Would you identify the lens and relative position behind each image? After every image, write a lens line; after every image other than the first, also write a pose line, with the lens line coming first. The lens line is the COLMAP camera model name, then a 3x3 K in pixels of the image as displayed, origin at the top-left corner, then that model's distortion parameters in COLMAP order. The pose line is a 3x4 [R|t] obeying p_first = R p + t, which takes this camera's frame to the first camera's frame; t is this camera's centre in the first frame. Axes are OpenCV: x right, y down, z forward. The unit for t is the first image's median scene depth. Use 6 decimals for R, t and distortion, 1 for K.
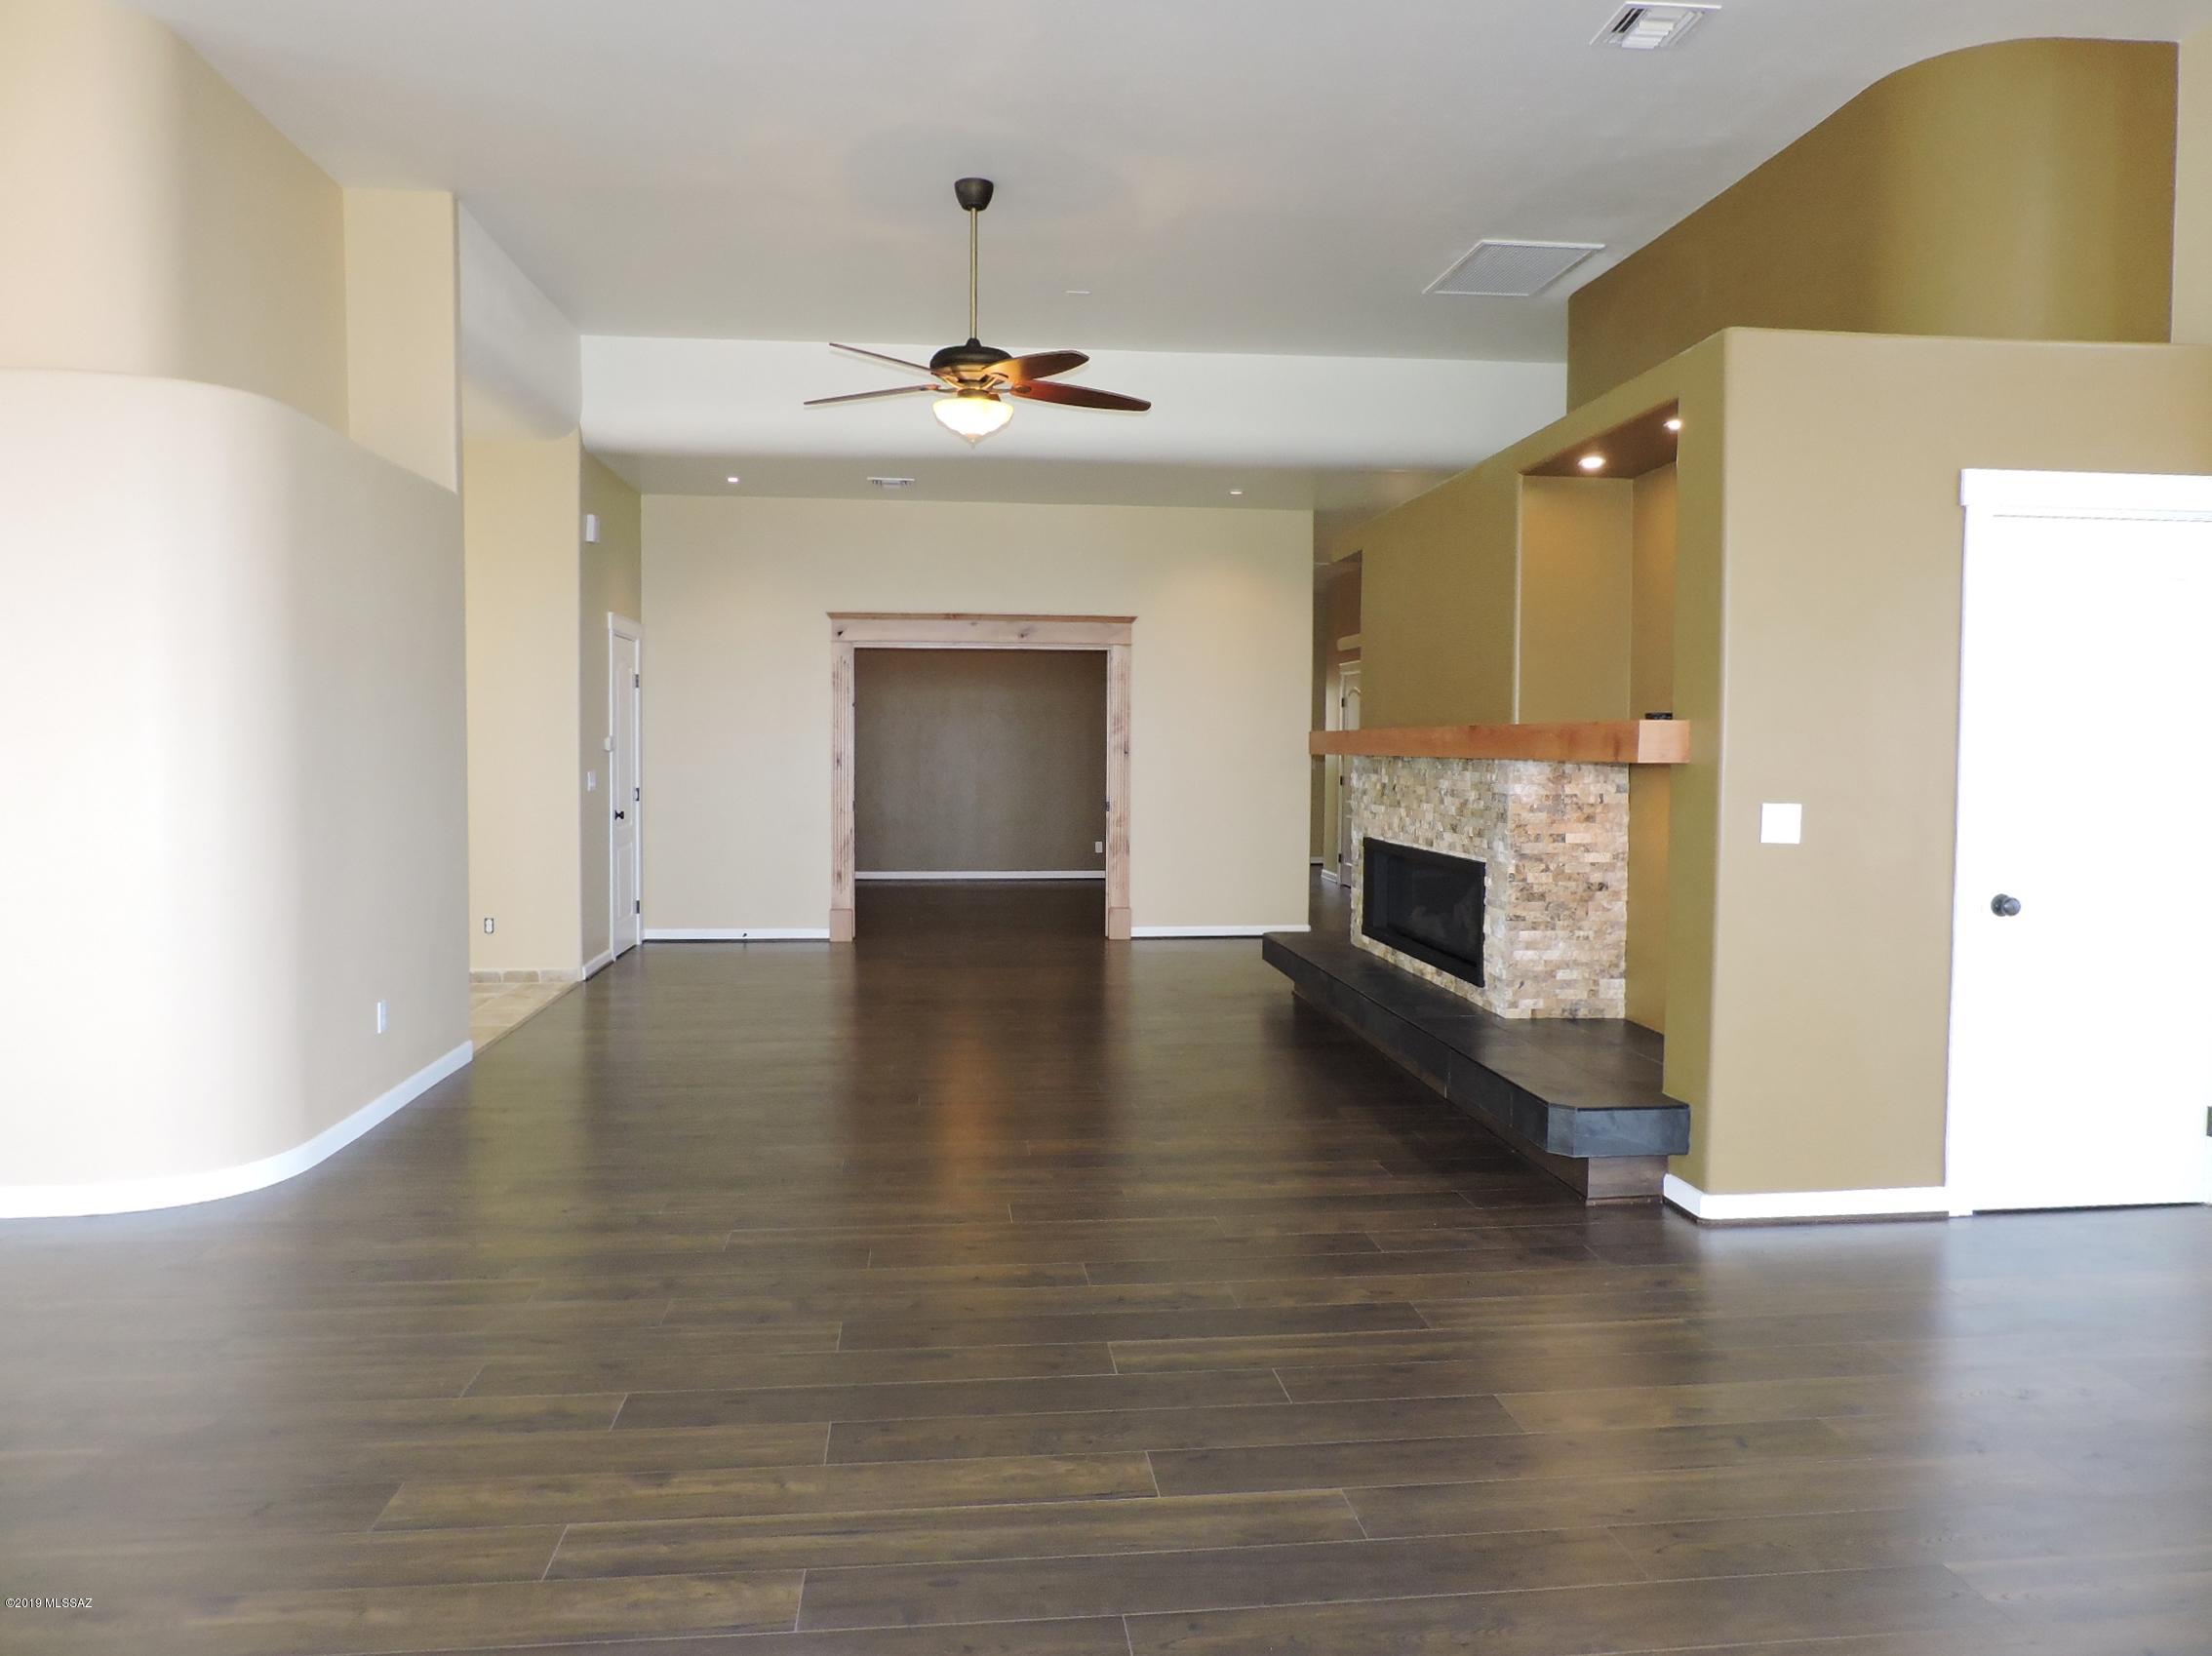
lens RADIAL K [[1604.7, 0, 1106.0], [0, 1604.7, 828.0], [0, 0, 1]] dist [-0.006043, -0.002600]
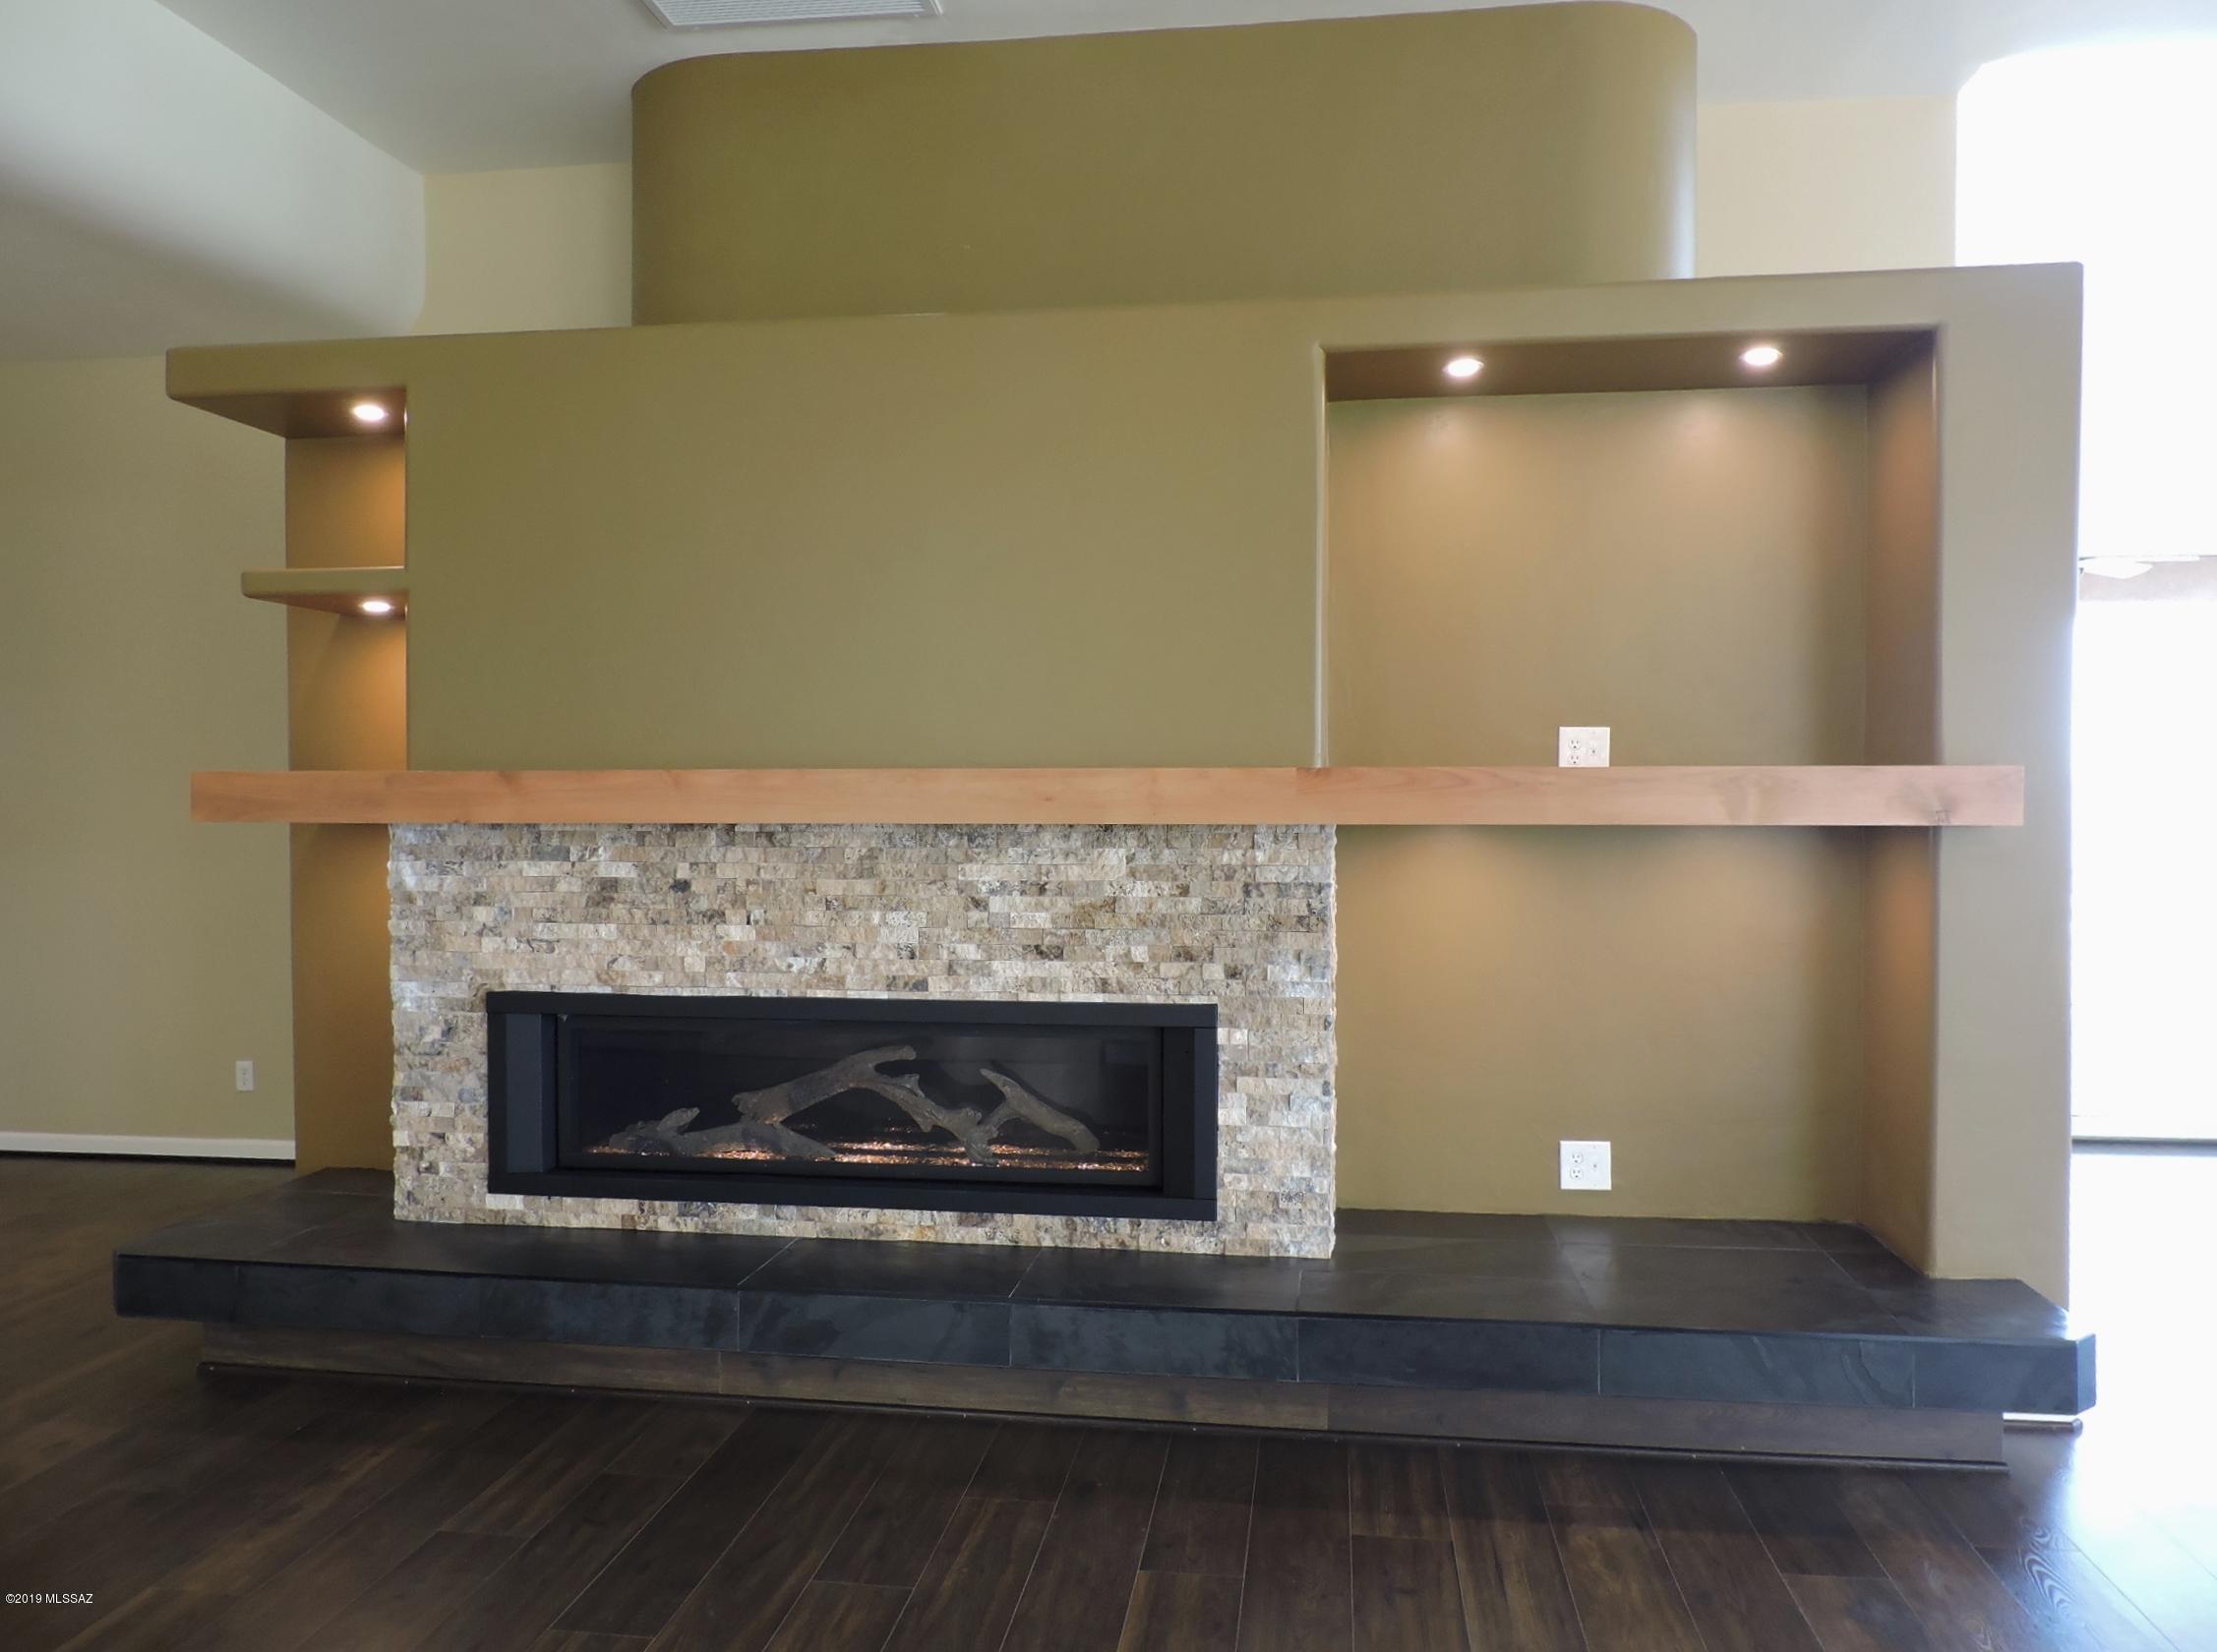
lens RADIAL K [[1608.2, 0, 1108.5], [0, 1608.2, 826.0], [0, 0, 1]] dist [-0.006043, -0.002600]
pose [[0.232763, -0.031108, 0.972036, -0.328725], [0.052488, 0.998433, 0.019384, -0.054863], [-0.971116, 0.046509, 0.234031, 0.881273]]
